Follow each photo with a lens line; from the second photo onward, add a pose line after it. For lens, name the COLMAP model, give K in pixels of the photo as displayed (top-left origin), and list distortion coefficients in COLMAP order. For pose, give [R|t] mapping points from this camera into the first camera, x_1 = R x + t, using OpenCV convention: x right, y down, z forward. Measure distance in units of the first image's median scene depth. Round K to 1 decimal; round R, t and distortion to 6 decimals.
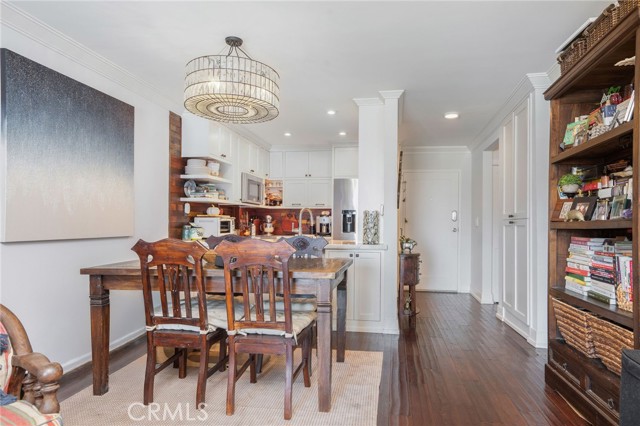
lens RADIAL K [[386.1, 0, 320.0], [0, 386.1, 213.0], [0, 0, 1]] dist [-0.000026, 0.000010]
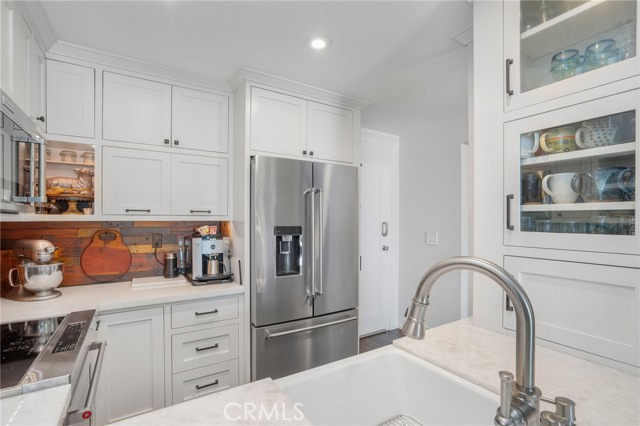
lens RADIAL K [[302.2, 0, 320.0], [0, 302.2, 213.0], [0, 0, 1]] dist [-0.032890, -0.000054]
pose [[0.727220, 0.005259, 0.686384, -0.136908], [-0.014865, 0.999857, 0.008088, -0.025490], [-0.686243, -0.016084, 0.727194, 0.654171]]
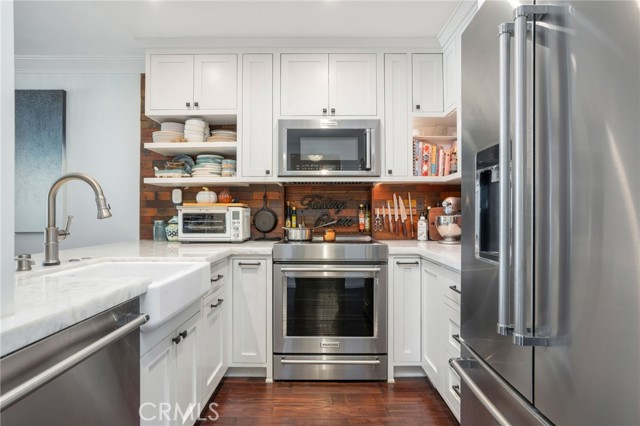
lens RADIAL K [[318.2, 0, 320.0], [0, 318.2, 213.0], [0, 0, 1]] dist [-0.001789, -0.000118]
pose [[0.178103, -0.007381, -0.983984, 0.202981], [0.030586, 0.999530, -0.001962, 0.020887], [0.983536, -0.029747, 0.178245, 0.815240]]
